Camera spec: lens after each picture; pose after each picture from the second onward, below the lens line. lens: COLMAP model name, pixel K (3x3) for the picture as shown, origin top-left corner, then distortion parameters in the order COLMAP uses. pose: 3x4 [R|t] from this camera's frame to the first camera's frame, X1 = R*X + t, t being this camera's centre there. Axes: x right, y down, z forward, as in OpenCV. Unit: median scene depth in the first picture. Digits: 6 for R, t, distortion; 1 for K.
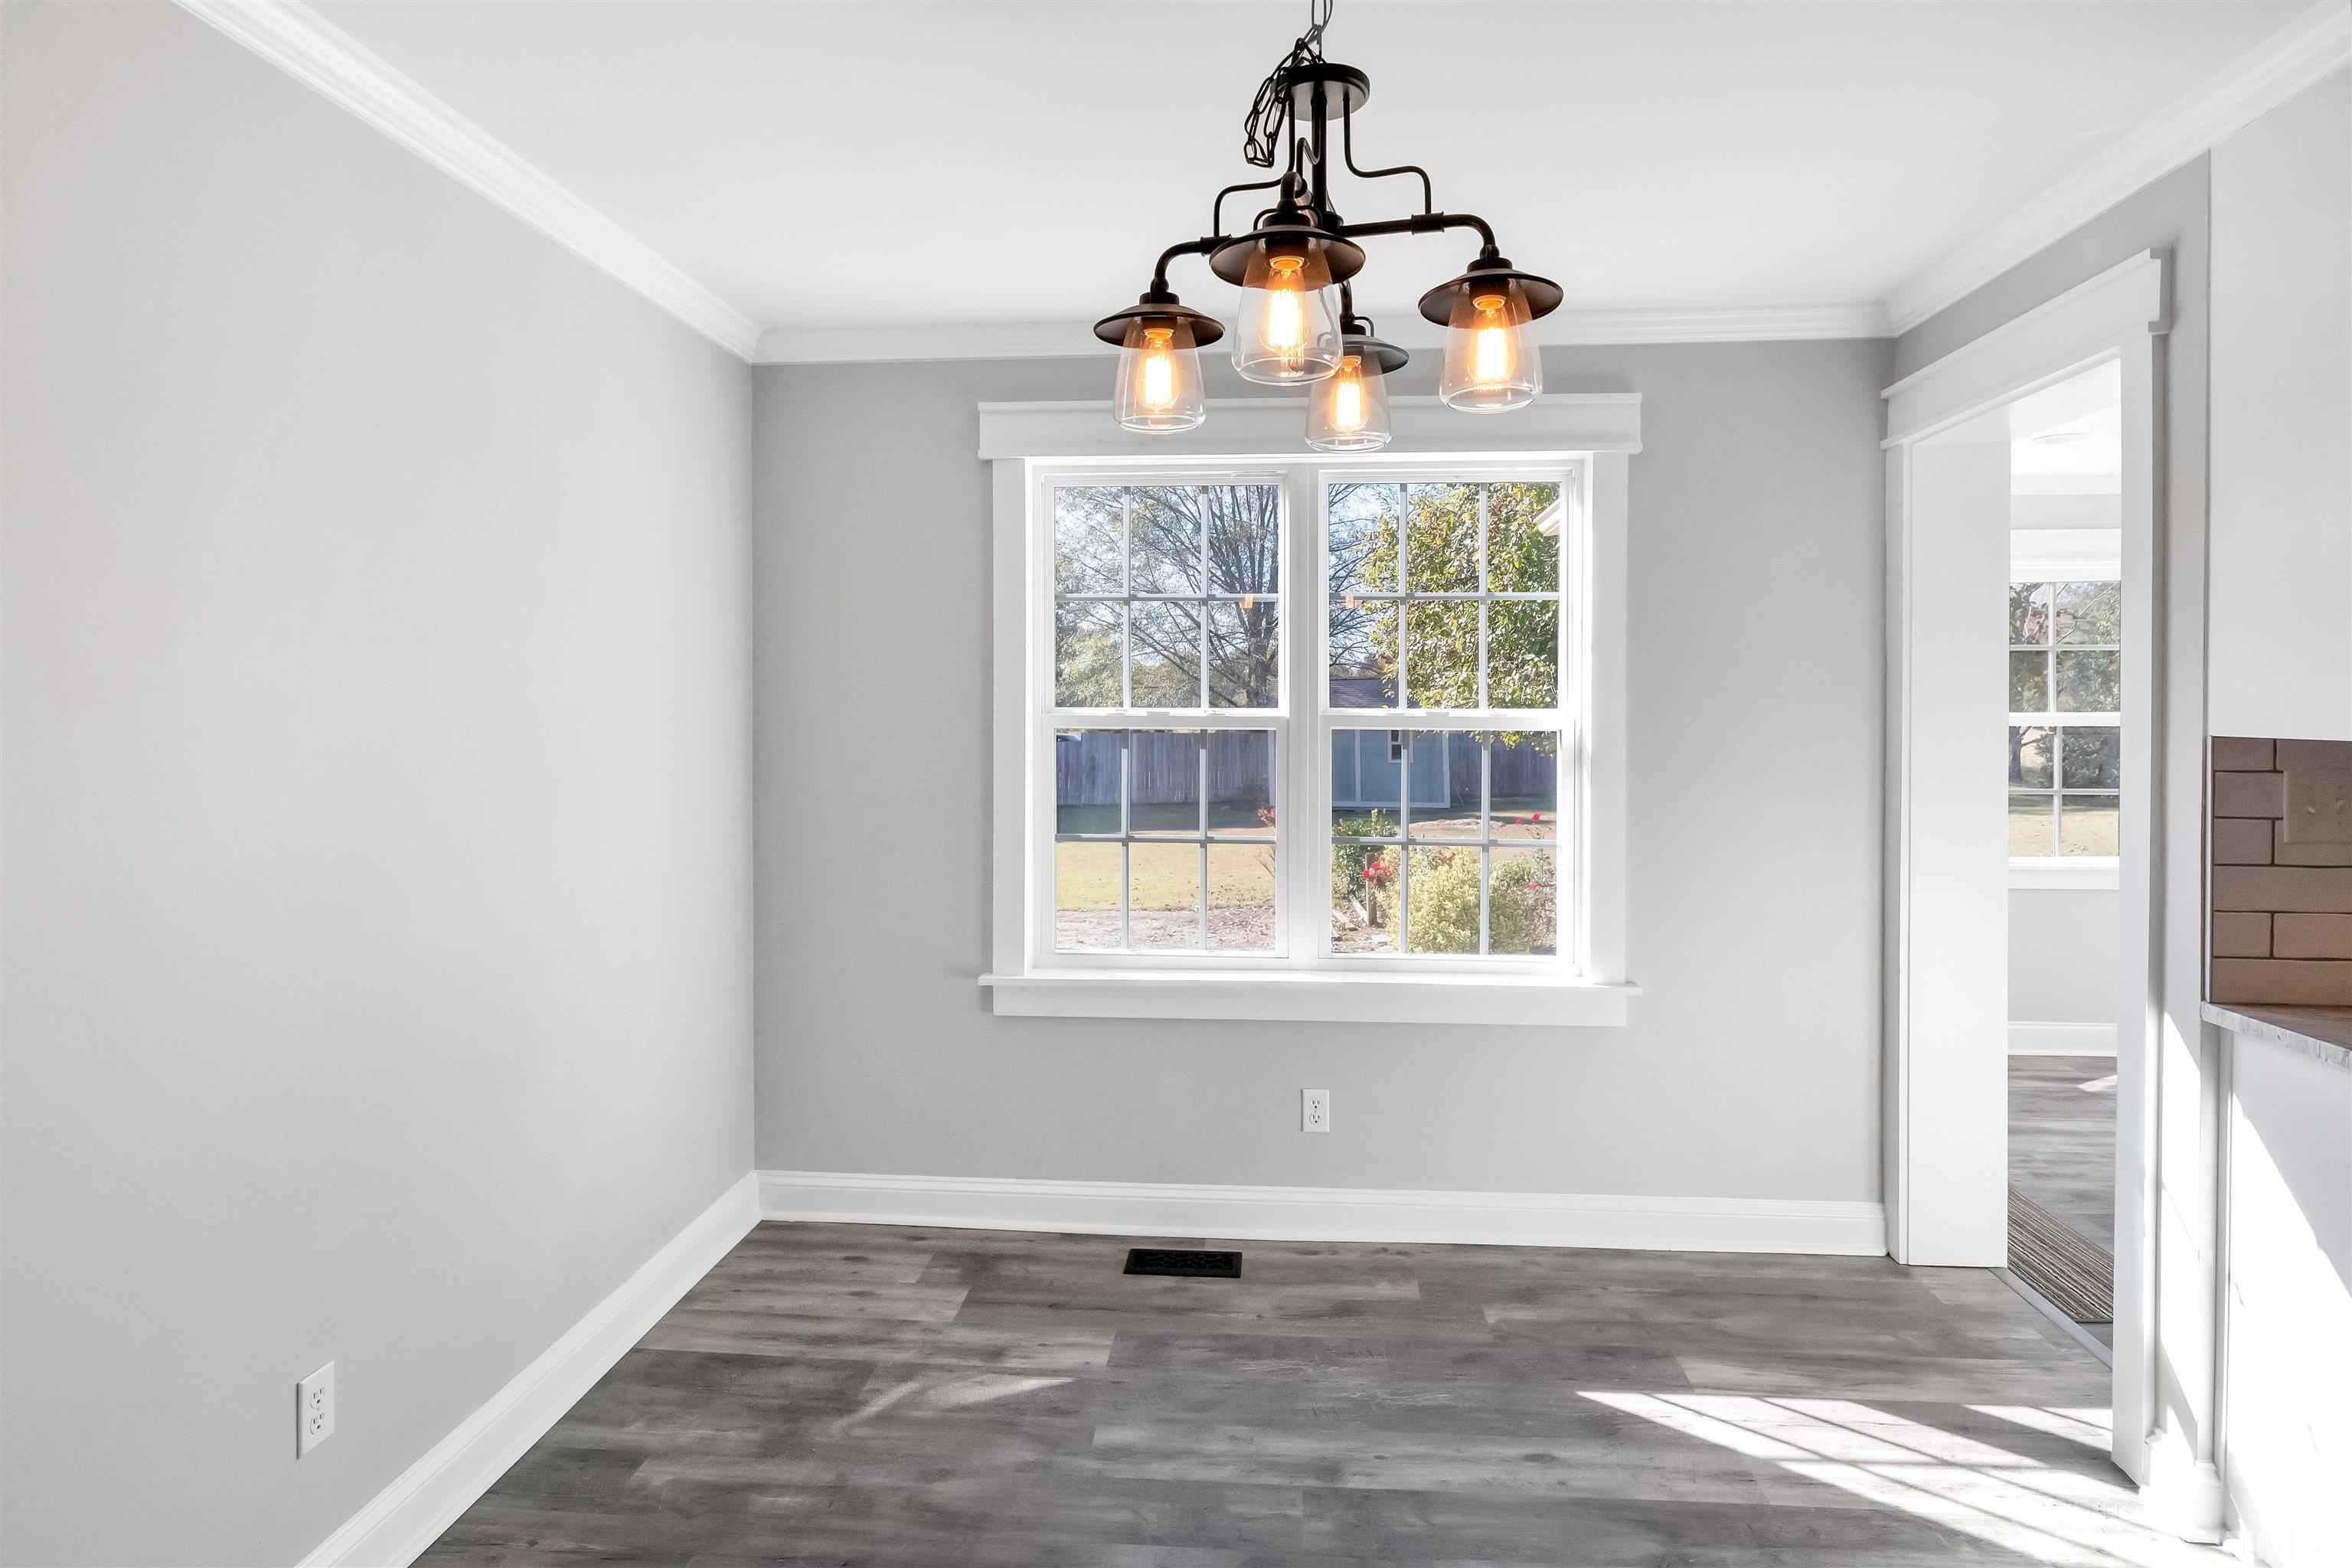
lens RADIAL K [[1304.8, 0, 1182.1], [0, 1304.8, 709.8], [0, 0, 1]] dist [0.000663, 0.000238]
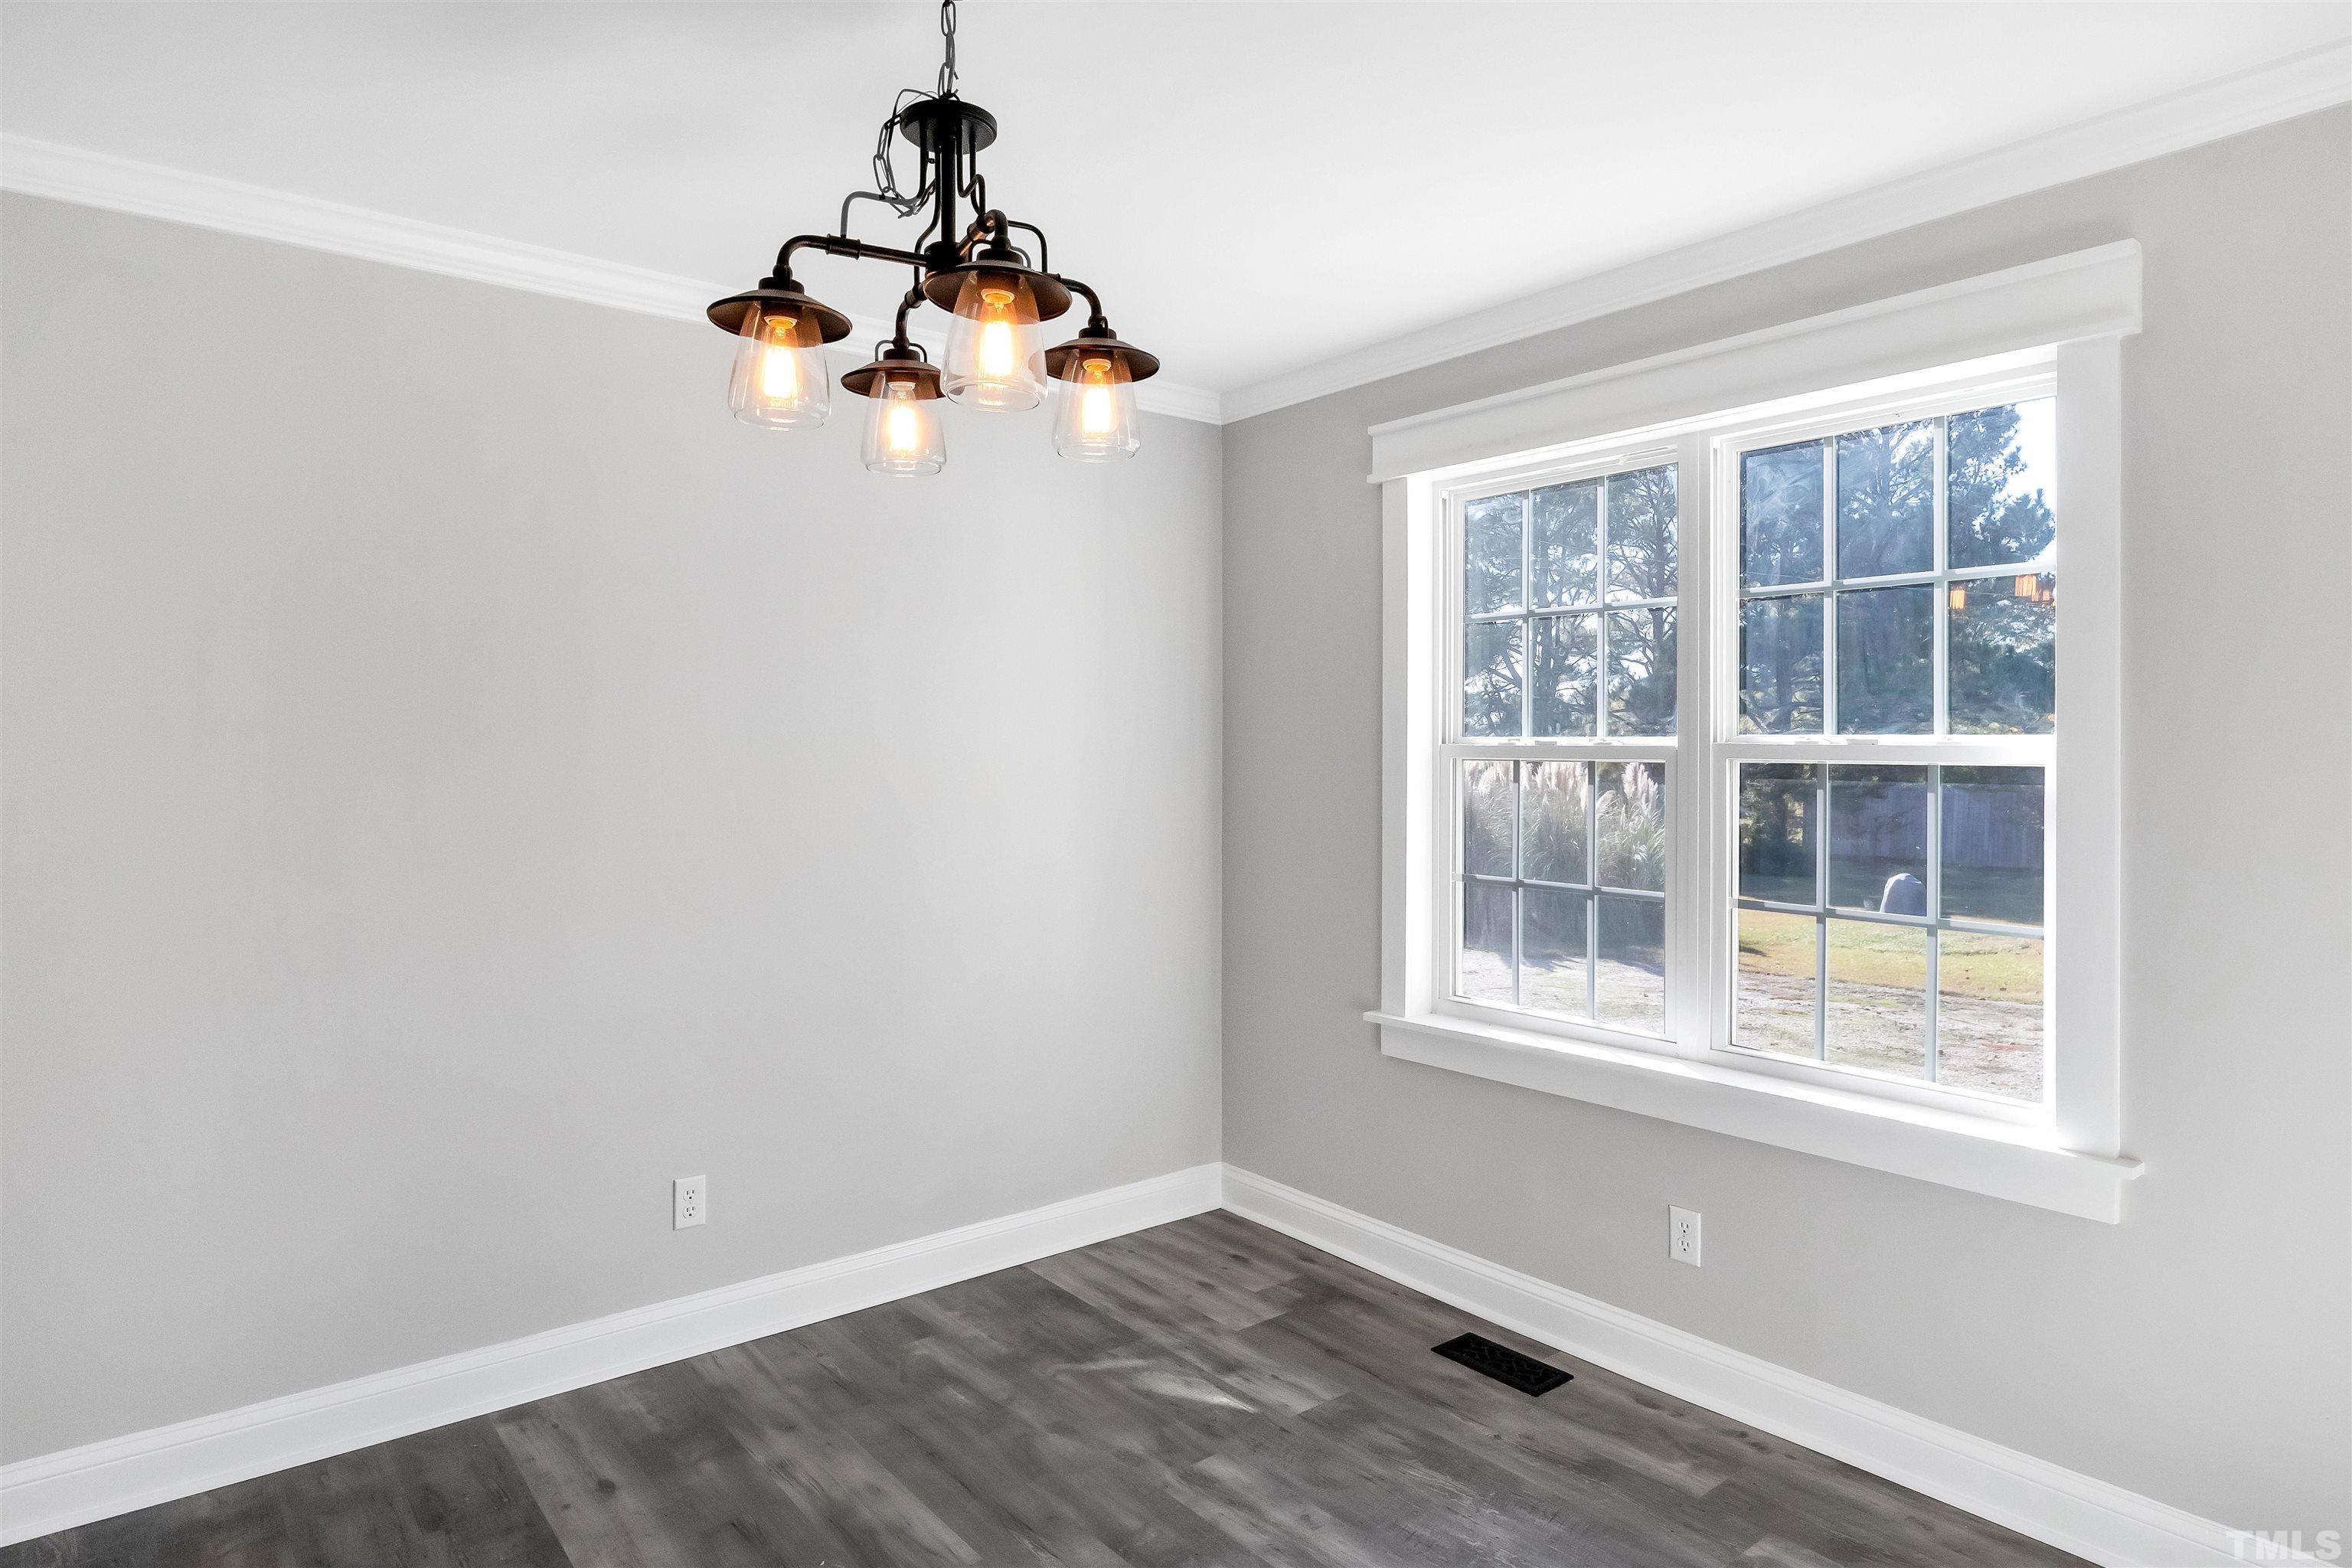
lens RADIAL K [[1367.0, 0, 1178.1], [0, 1367.0, 743.9], [0, 0, 1]] dist [-0.006901, 0.000718]
pose [[0.681287, -0.003913, -0.732006, 0.570027], [-0.002184, 0.999970, -0.007378, 0.012560], [0.732013, 0.006625, 0.681259, 0.222345]]
